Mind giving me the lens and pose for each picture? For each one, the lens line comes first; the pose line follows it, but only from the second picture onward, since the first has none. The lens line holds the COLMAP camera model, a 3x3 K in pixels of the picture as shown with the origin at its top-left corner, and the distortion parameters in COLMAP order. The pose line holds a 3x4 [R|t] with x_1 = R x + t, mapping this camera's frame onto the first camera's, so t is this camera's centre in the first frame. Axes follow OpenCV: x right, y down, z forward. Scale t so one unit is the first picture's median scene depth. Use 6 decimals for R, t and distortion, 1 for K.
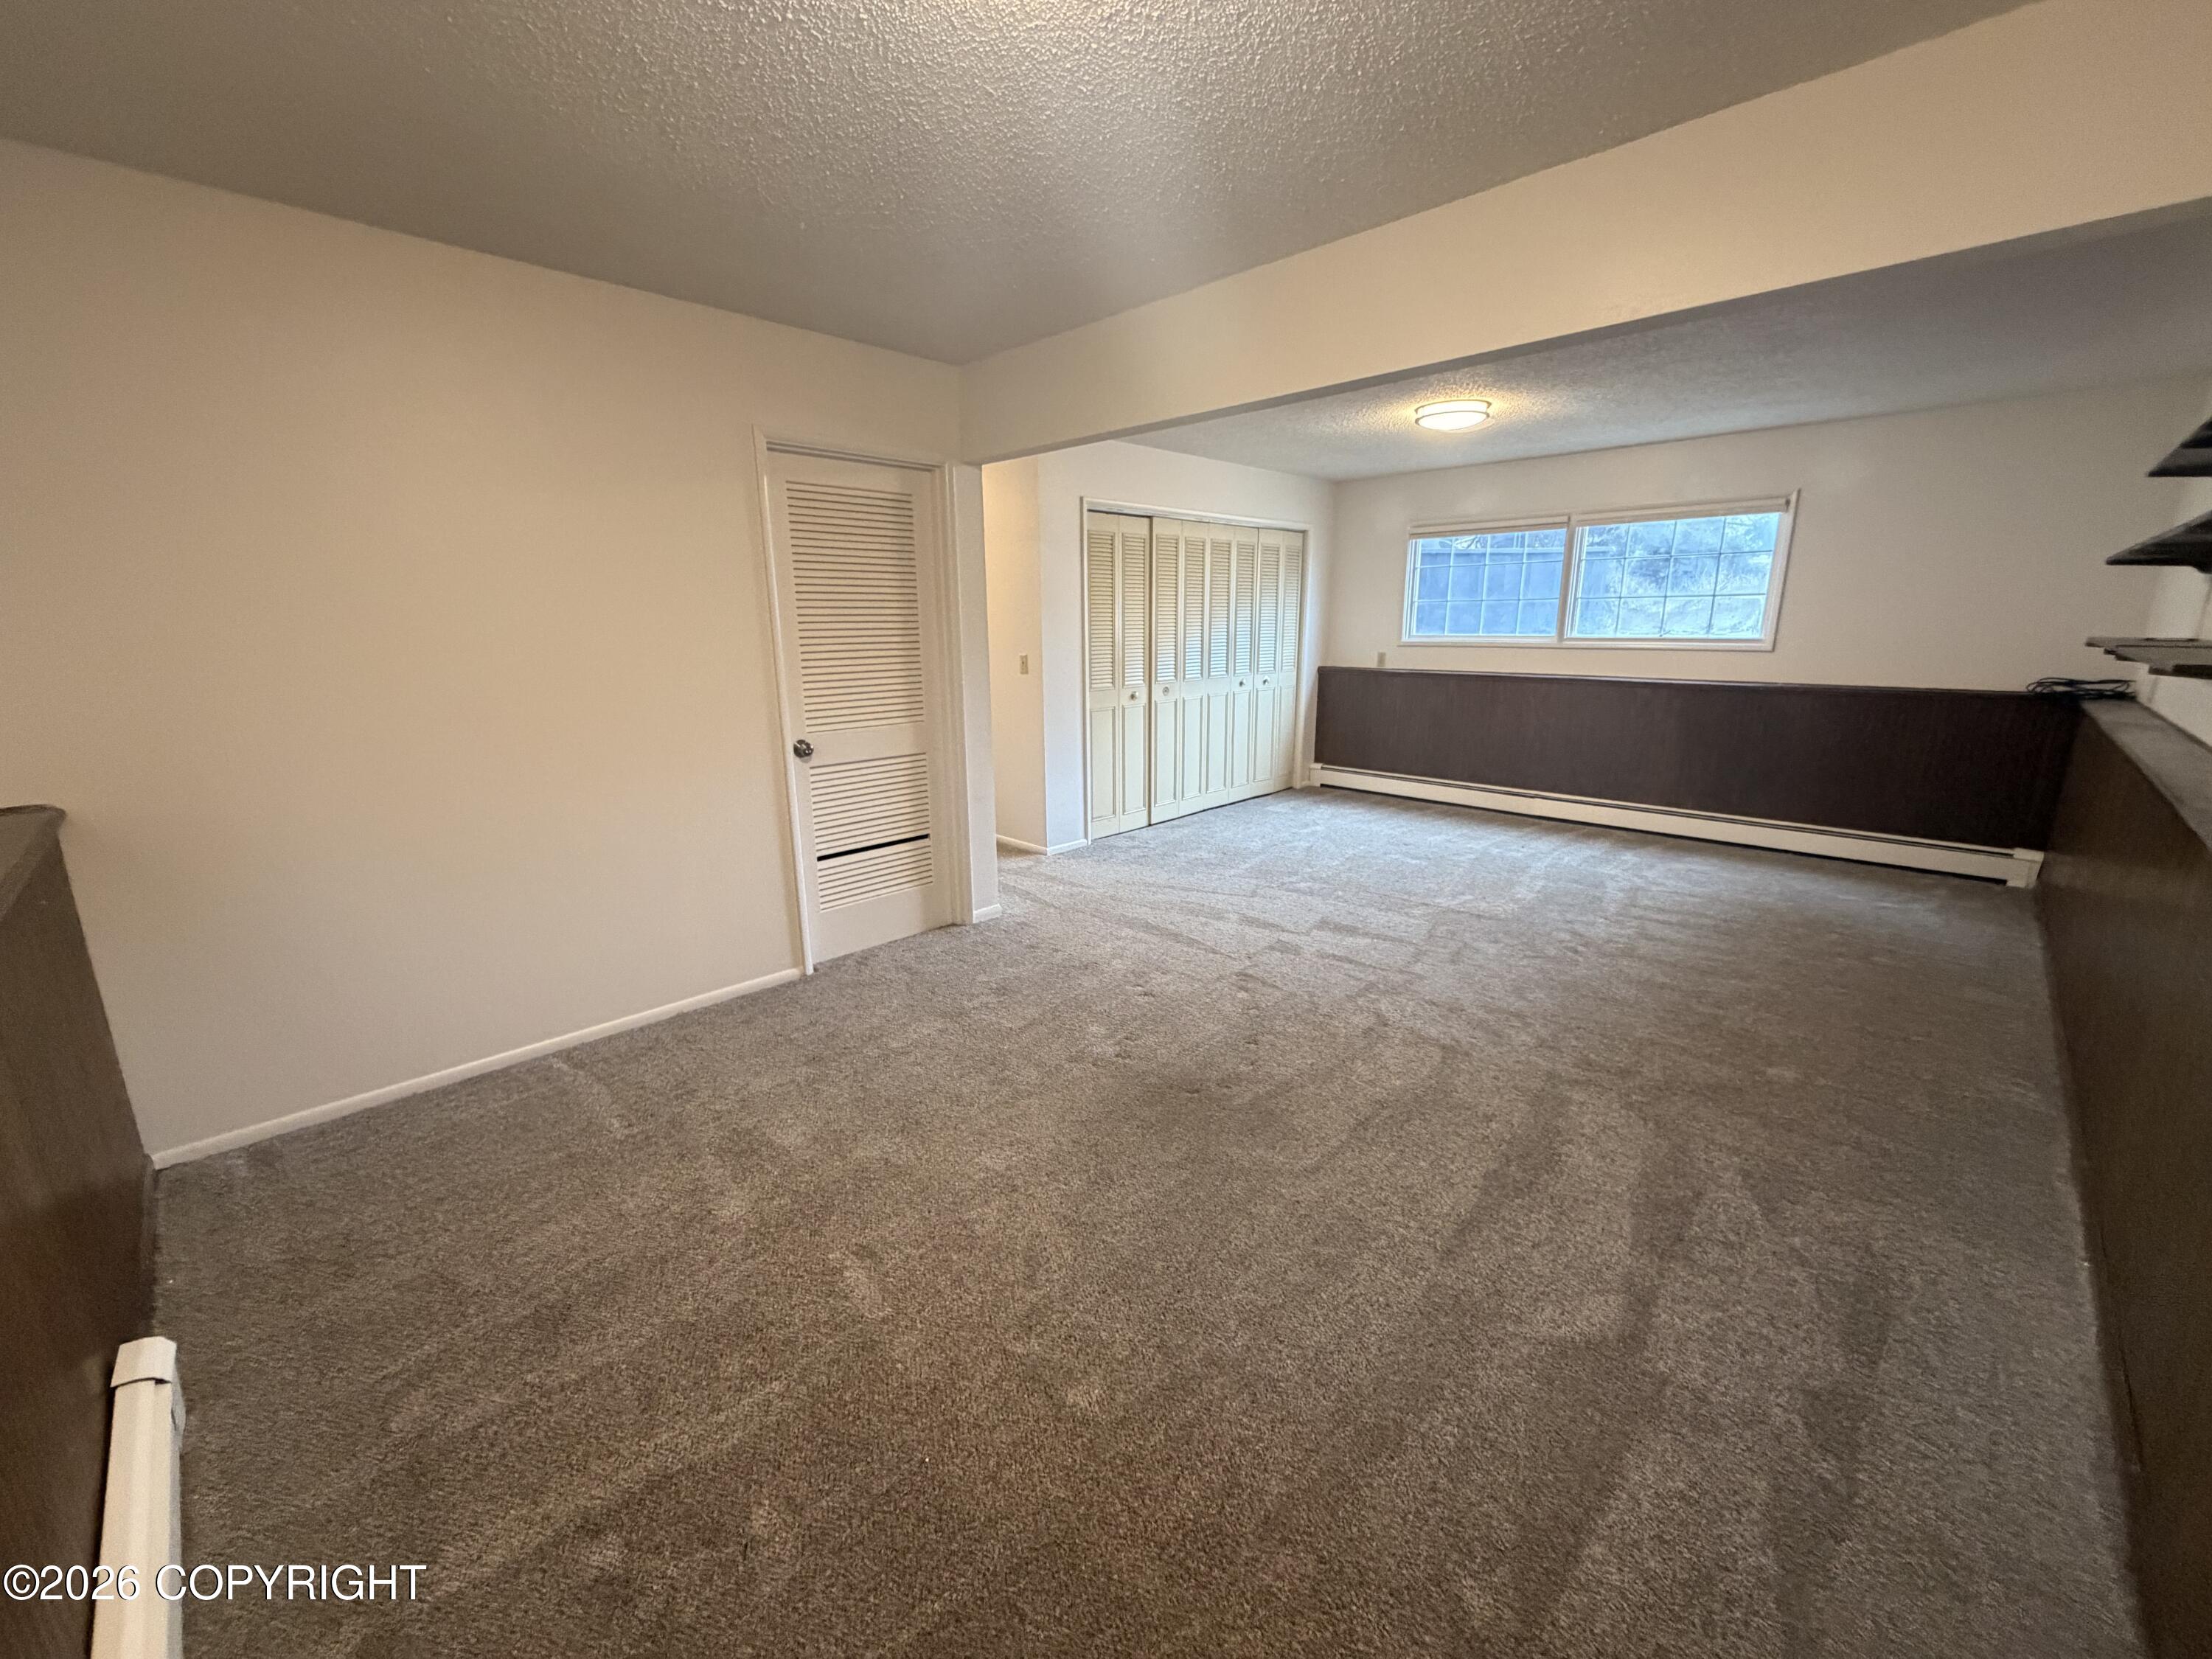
lens RADIAL K [[883.7, 0, 1106.0], [0, 883.7, 829.5], [0, 0, 1]] dist [-0.009272, -0.000025]
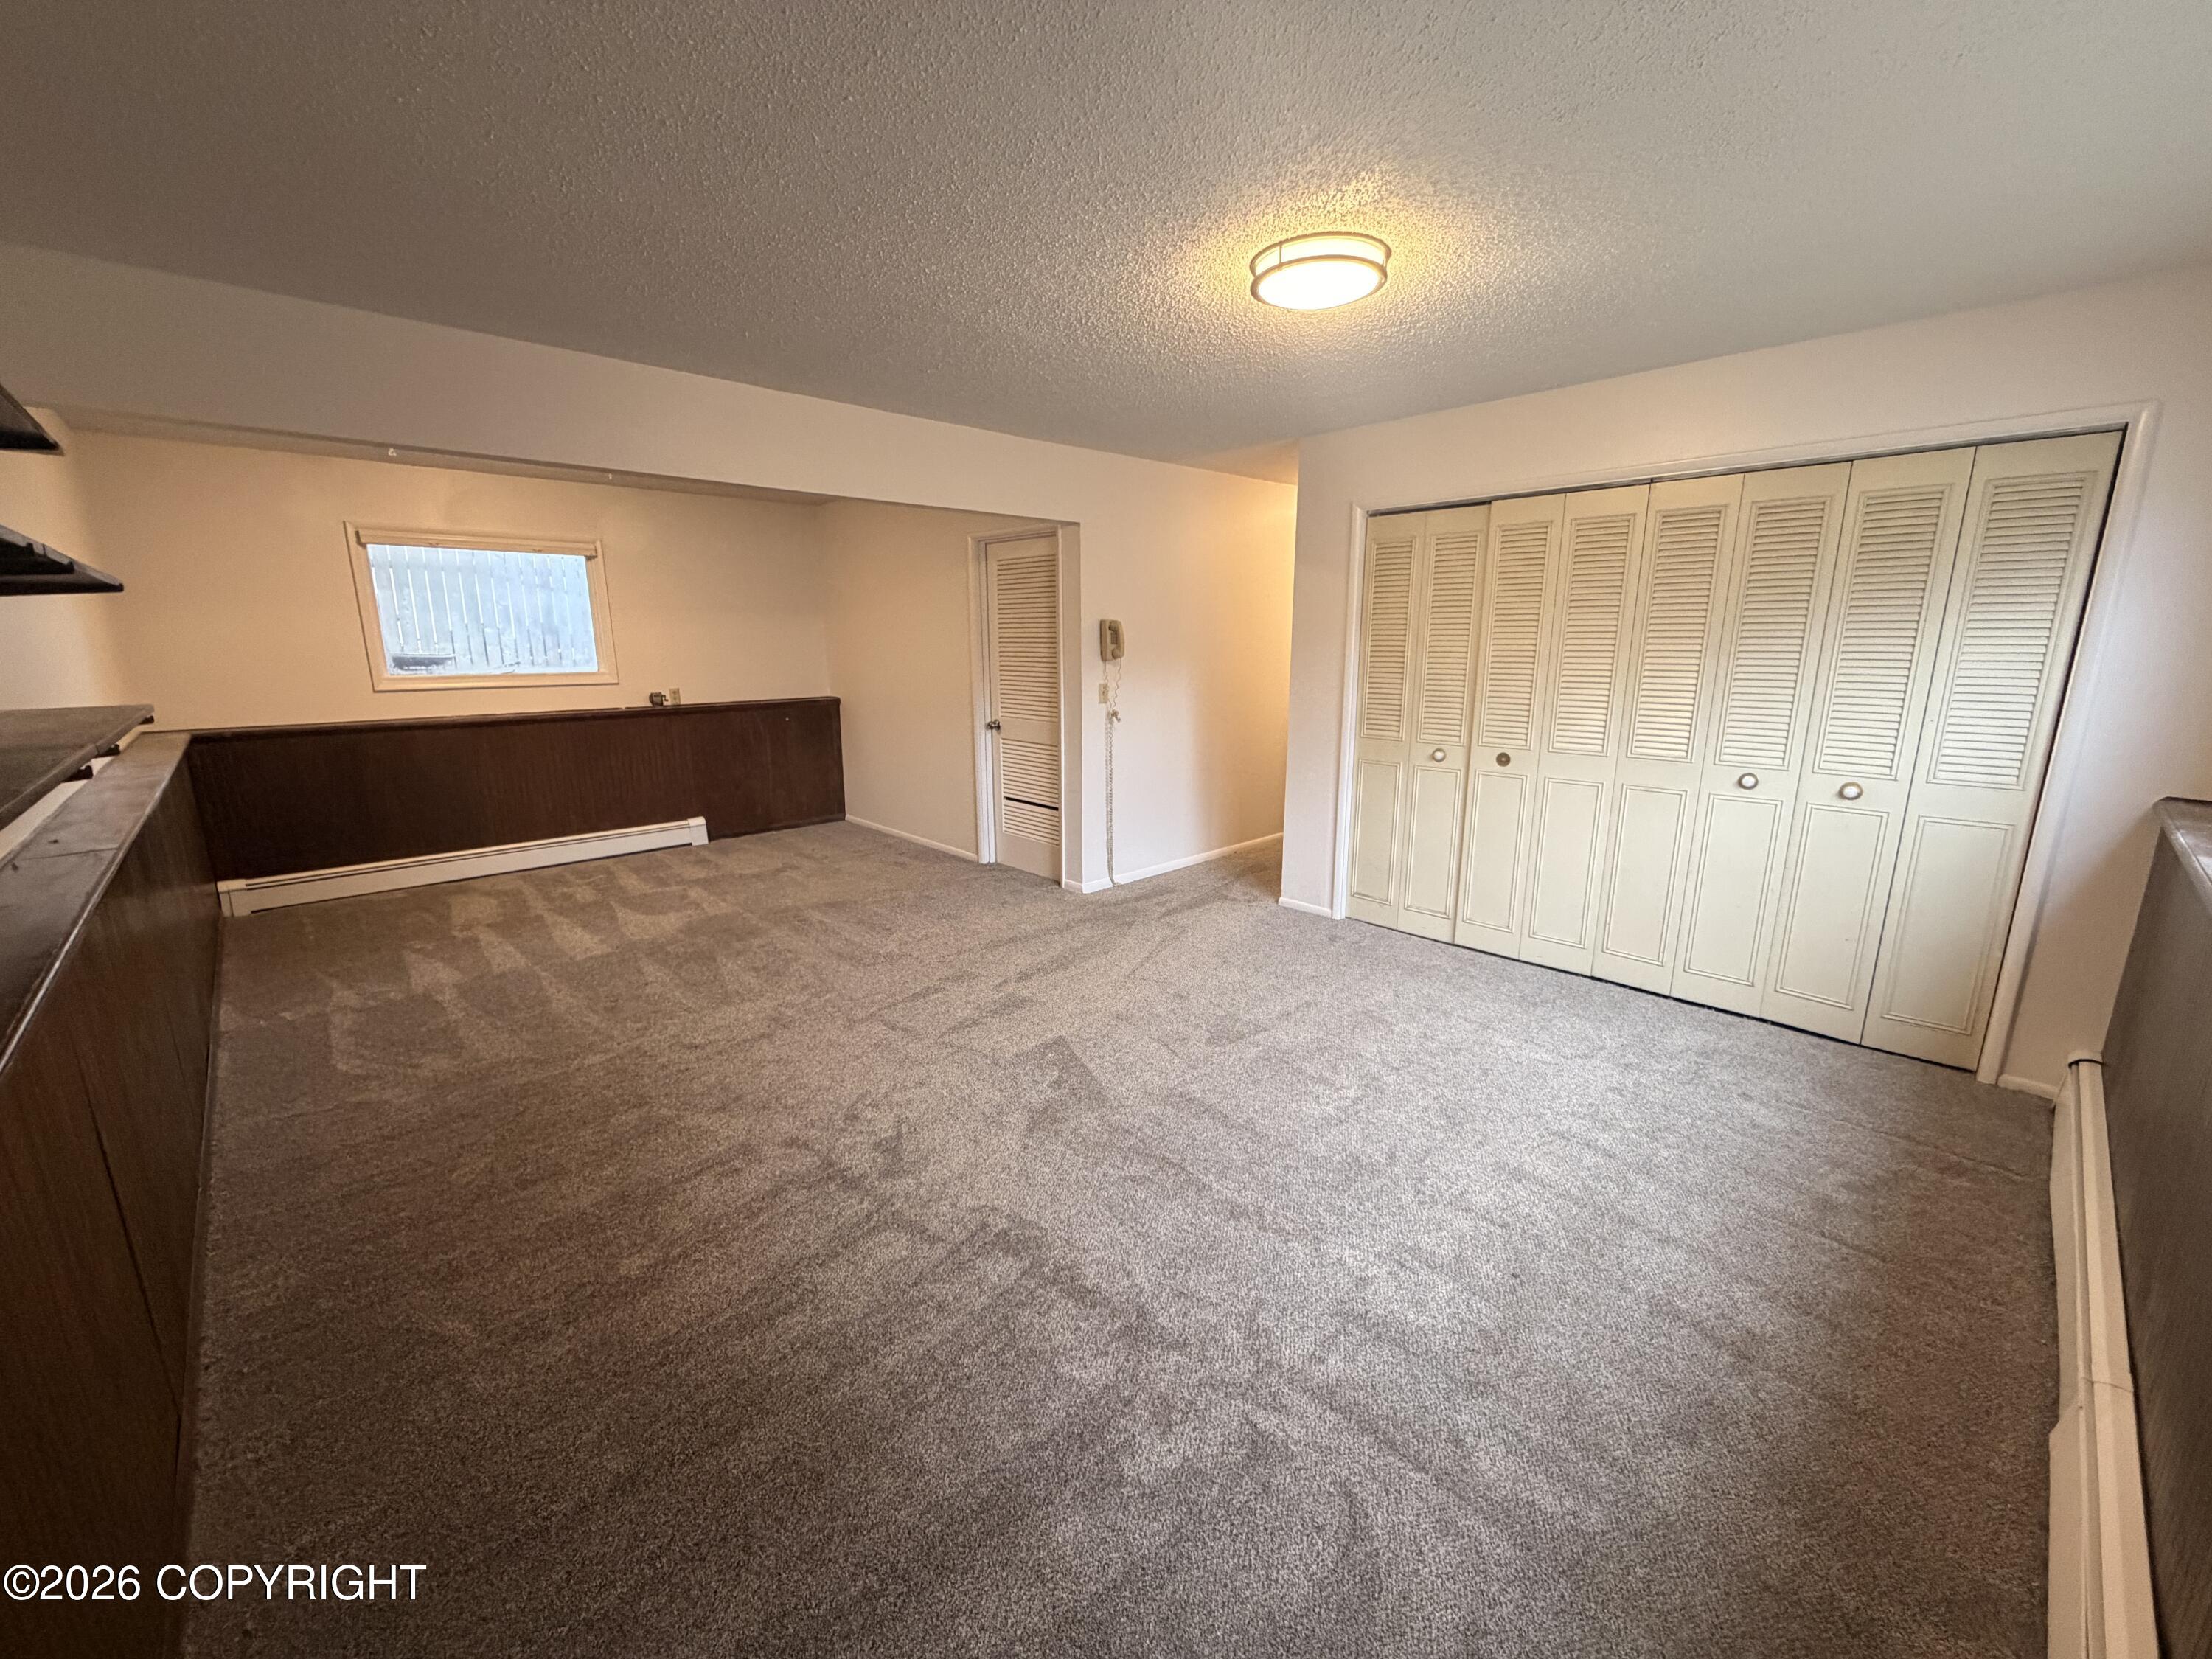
lens RADIAL K [[883.7, 0, 1106.0], [0, 883.7, 829.5], [0, 0, 1]] dist [-0.009272, -0.000025]
pose [[-0.034936, 0.224247, -0.973906, 1.033092], [-0.224858, 0.947751, 0.226291, -0.265457], [0.973765, 0.226896, 0.017313, 0.997763]]
